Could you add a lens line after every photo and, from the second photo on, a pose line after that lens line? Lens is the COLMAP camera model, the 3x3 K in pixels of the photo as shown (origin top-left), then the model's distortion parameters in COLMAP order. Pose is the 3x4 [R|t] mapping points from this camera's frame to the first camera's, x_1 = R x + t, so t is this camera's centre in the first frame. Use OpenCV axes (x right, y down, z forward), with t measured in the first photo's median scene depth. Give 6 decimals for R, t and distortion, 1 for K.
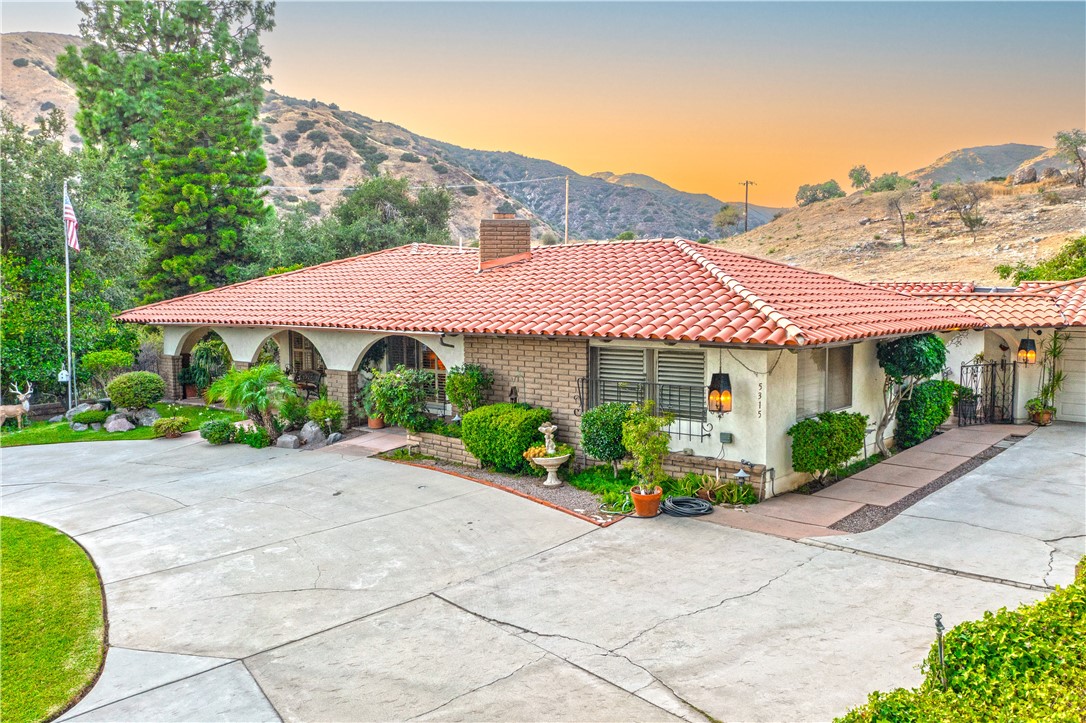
lens RADIAL K [[864.2, 0, 543.0], [0, 864.2, 361.5], [0, 0, 1]] dist [-0.000532, 0.003589]
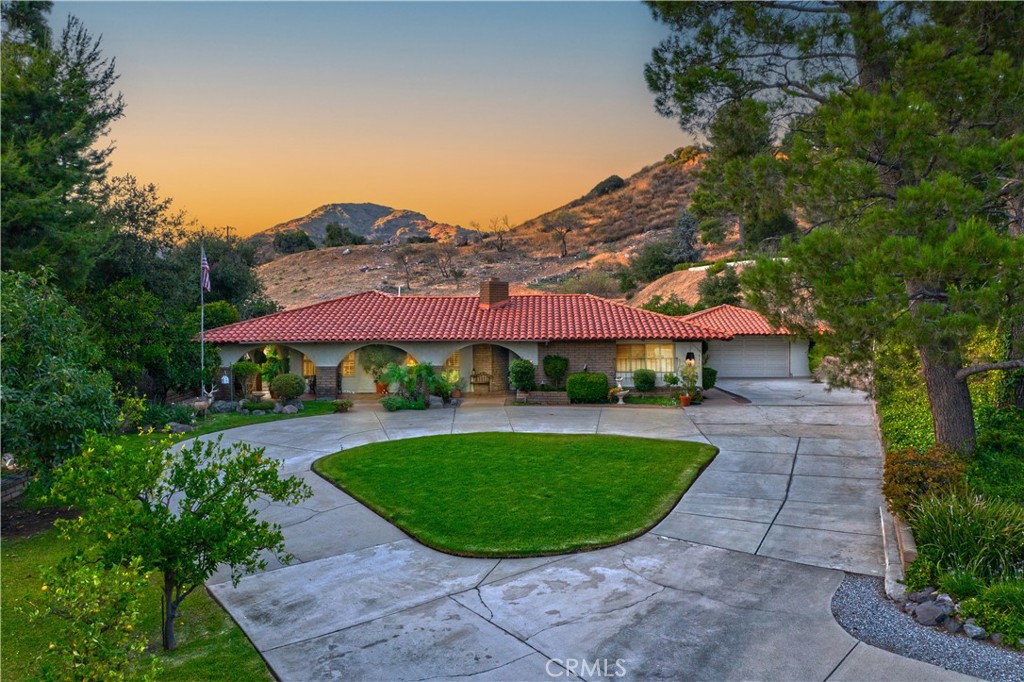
lens RADIAL K [[814.9, 0, 512.0], [0, 814.9, 341.0], [0, 0, 1]] dist [-0.000532, 0.003589]
pose [[0.782246, -0.014898, 0.622791, -0.257068], [0.053210, 0.997658, -0.042969, 0.008871], [-0.620693, 0.066751, 0.781207, -0.084532]]
